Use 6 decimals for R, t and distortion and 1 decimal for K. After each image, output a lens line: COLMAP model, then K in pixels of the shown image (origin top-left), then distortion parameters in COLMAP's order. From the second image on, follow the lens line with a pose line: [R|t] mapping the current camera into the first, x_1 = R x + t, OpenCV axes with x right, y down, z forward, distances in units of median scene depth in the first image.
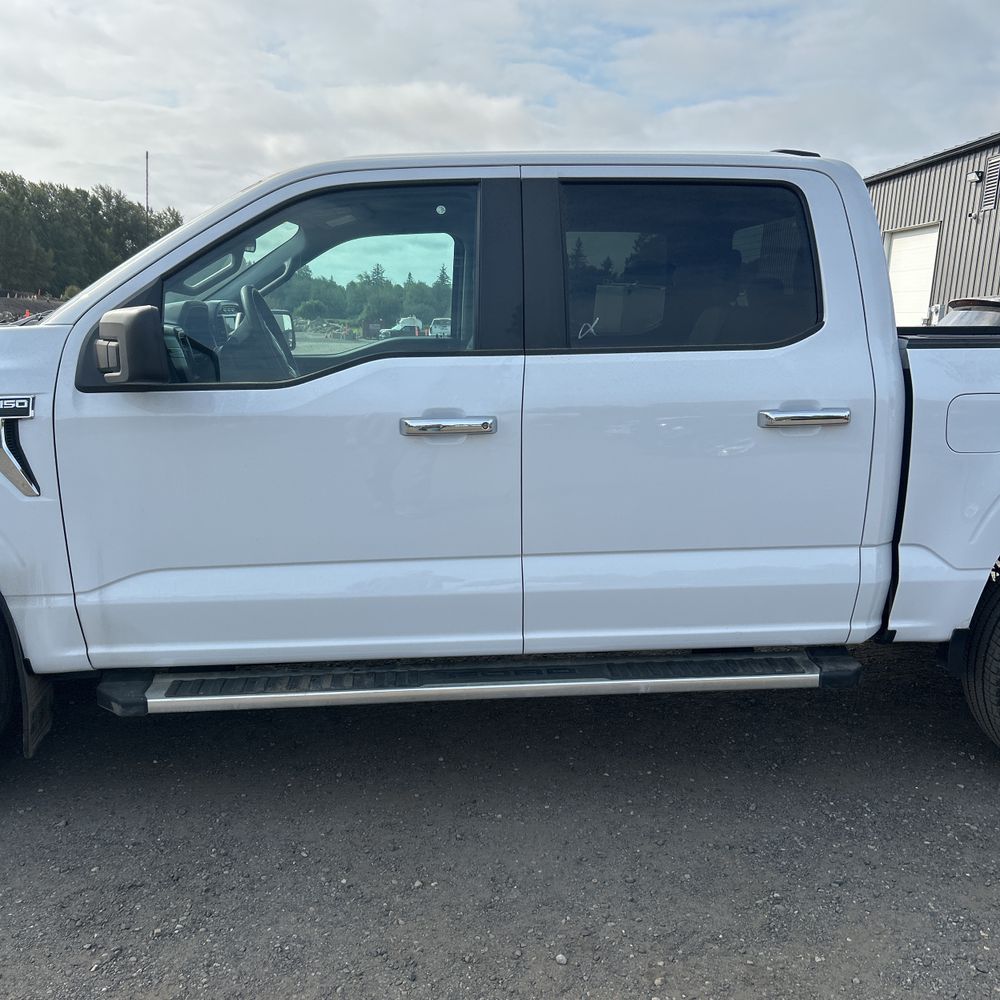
lens RADIAL K [[1018.0, 0, 498.4], [0, 1018.0, 487.5], [0, 0, 1]] dist [0.073196, -0.083147]
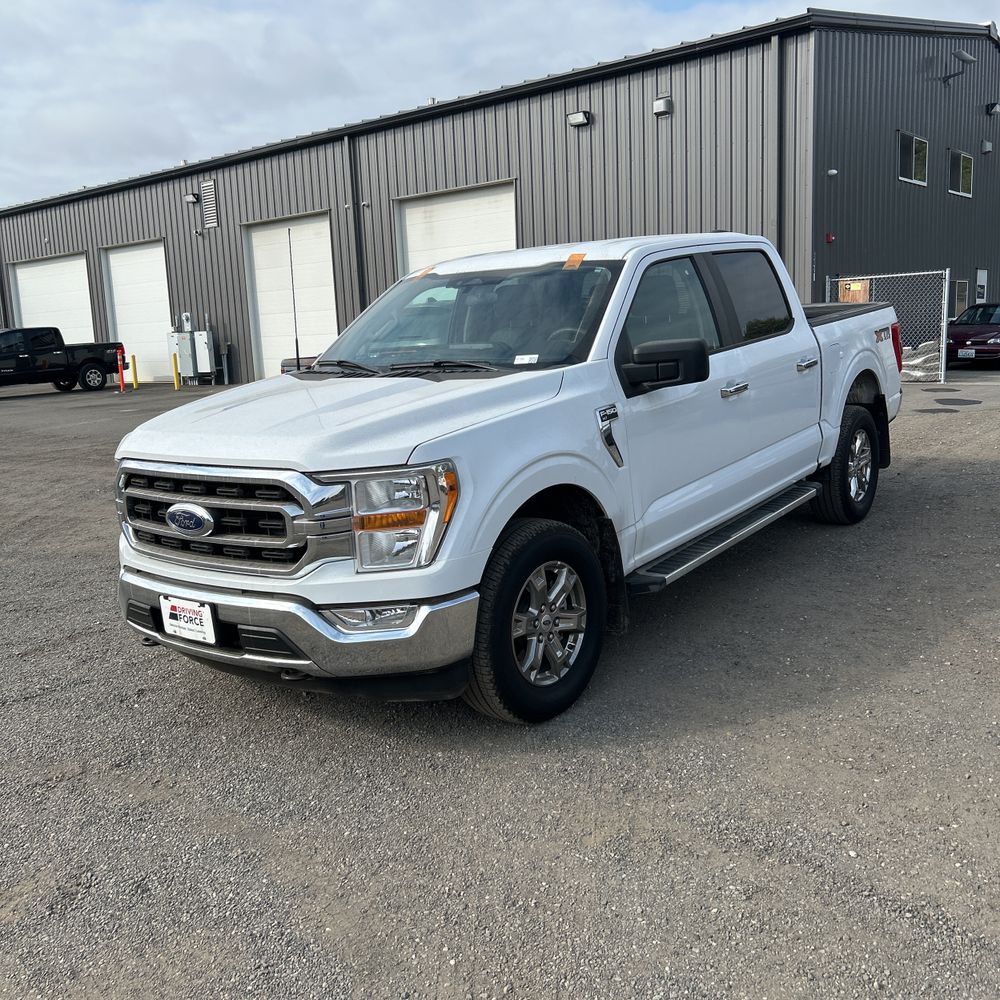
lens RADIAL K [[1045.7, 0, 500.0], [0, 1045.7, 500.0], [0, 0, 1]] dist [0.031033, -0.040203]
pose [[0.657666, -0.206524, 0.724447, -0.095762], [0.205667, 0.974376, 0.091065, -0.006914], [-0.724691, 0.089105, 0.683289, 0.001796]]
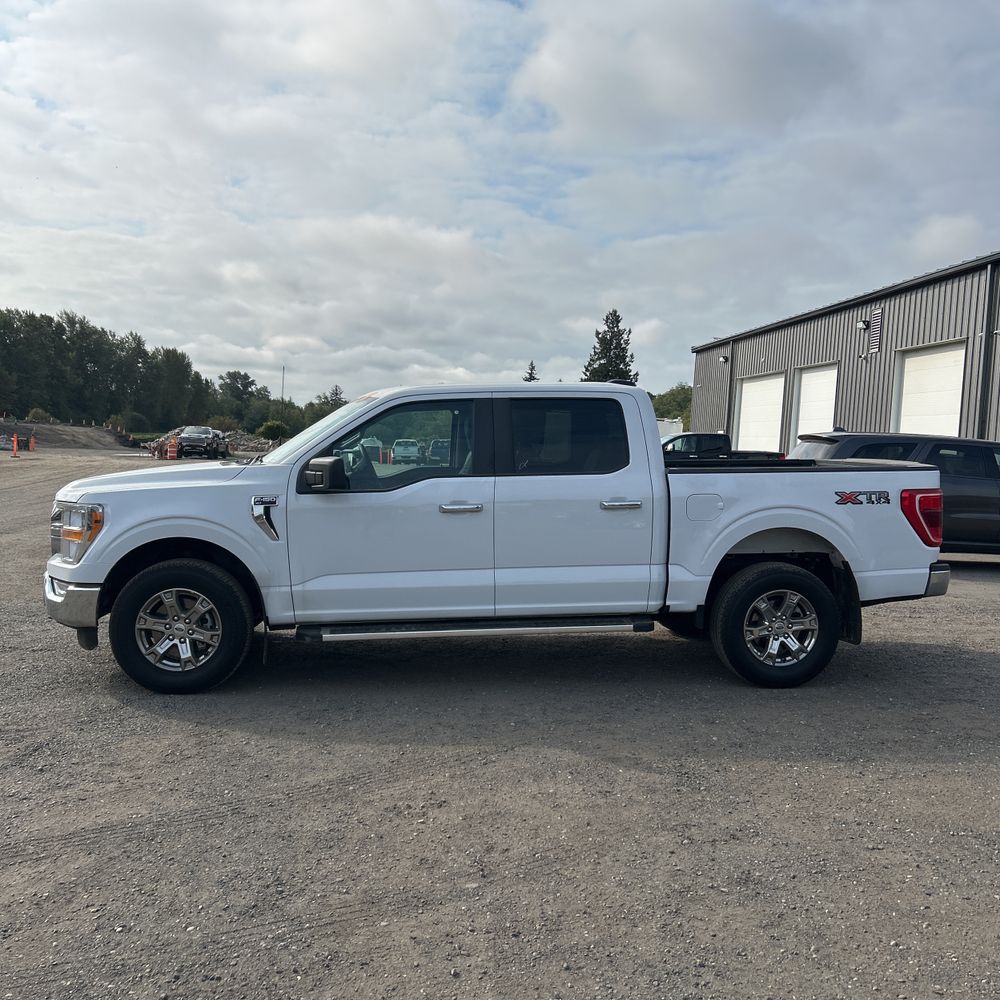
lens RADIAL K [[1045.7, 0, 500.0], [0, 1045.7, 500.0], [0, 0, 1]] dist [0.031033, -0.040203]
pose [[0.999011, -0.003651, 0.044315, -0.003554], [0.008213, 0.994625, -0.103213, 0.008649], [-0.043700, 0.103475, 0.993672, -0.069962]]
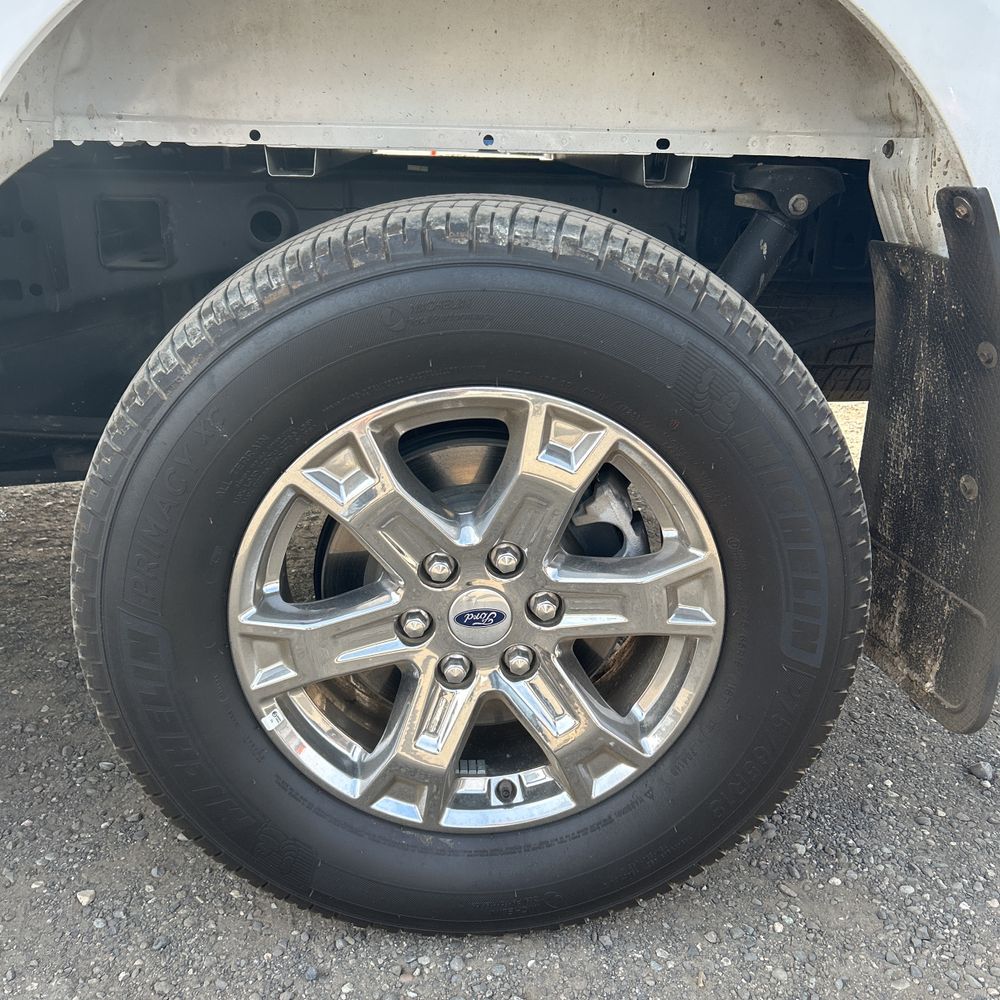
lens RADIAL K [[1001.2, 0, 488.2], [0, 1001.2, 499.3], [0, 0, 1]] dist [0.020406, -0.004155]
pose [[0.998597, 0.033750, -0.040805, 0.038877], [-0.025941, 0.983566, 0.178675, 0.005329], [0.046165, -0.177366, 0.983062, 0.043201]]
